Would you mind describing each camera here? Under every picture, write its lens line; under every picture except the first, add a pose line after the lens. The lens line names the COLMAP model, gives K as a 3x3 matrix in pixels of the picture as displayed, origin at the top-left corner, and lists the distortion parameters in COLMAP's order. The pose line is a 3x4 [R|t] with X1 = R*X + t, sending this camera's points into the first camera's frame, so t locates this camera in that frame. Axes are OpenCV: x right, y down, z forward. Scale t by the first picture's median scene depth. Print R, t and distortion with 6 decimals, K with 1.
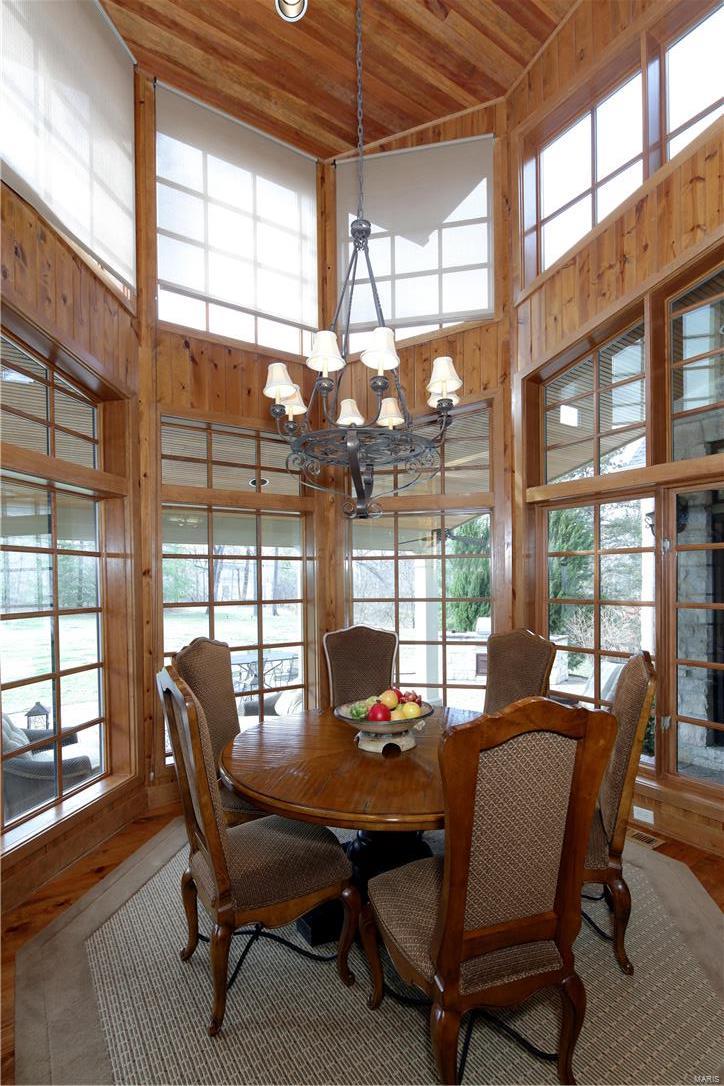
lens RADIAL K [[523.7, 0, 359.0], [0, 523.7, 584.2], [0, 0, 1]] dist [0.000340, 0.000337]
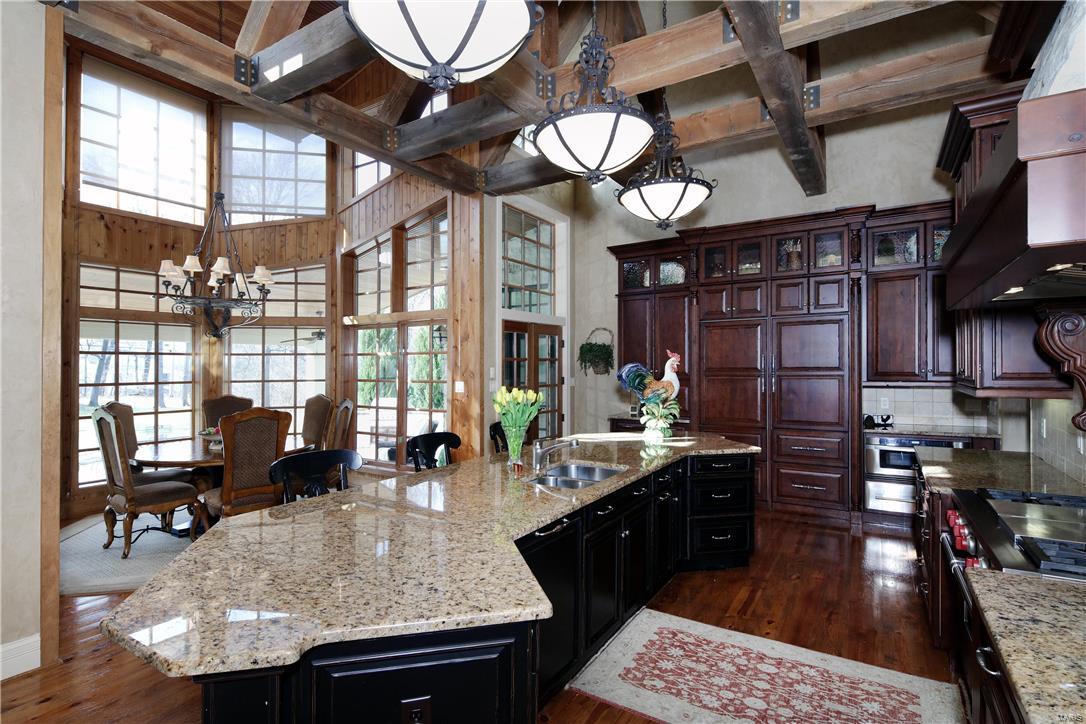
lens RADIAL K [[498.8, 0, 526.4], [0, 498.8, 361.0], [0, 0, 1]] dist [0.001743, 0.000234]
pose [[0.906017, 0.013351, 0.423031, 0.183317], [-0.003862, 0.999722, -0.023280, 0.000418], [-0.423224, 0.019459, 0.905816, -0.832073]]
